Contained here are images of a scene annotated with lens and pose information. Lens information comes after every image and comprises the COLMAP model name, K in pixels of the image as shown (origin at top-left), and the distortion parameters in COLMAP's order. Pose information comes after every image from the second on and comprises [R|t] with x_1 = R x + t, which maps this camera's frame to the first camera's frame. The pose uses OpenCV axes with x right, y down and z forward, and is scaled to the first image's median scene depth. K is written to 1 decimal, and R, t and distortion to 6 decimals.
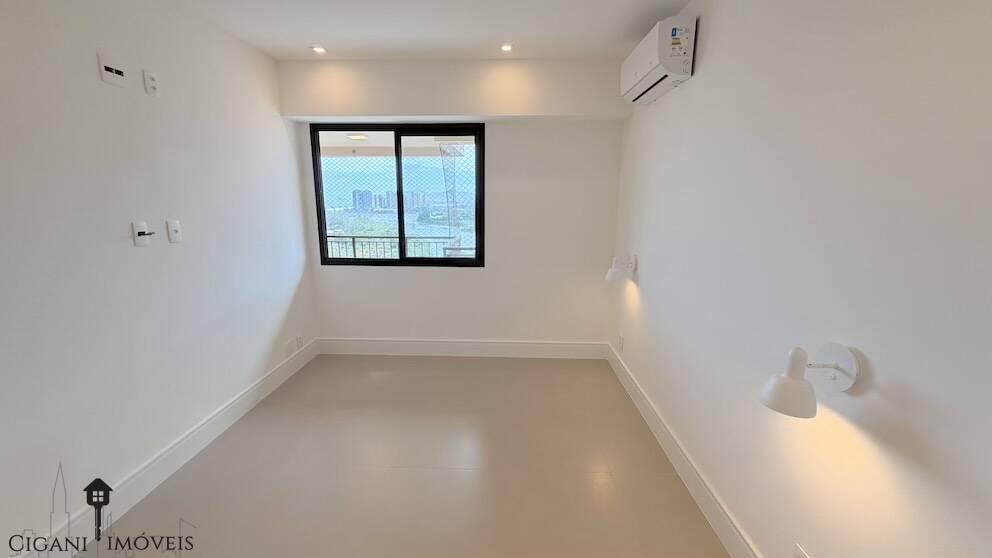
lens RADIAL K [[395.9, 0, 492.1], [0, 395.9, 279.5], [0, 0, 1]] dist [0.001027, -0.000324]
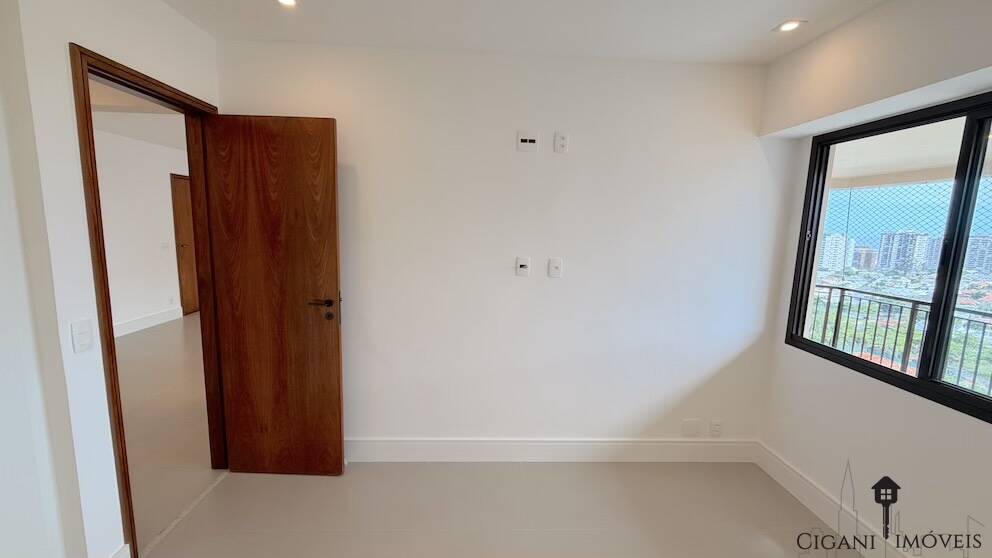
lens RADIAL K [[395.9, 0, 492.1], [0, 395.9, 279.5], [0, 0, 1]] dist [0.001027, -0.000324]
pose [[0.088256, 0.140171, -0.986186, 0.197447], [-0.230902, 0.965961, 0.116632, -0.116013], [0.968966, 0.217419, 0.117618, 0.451120]]
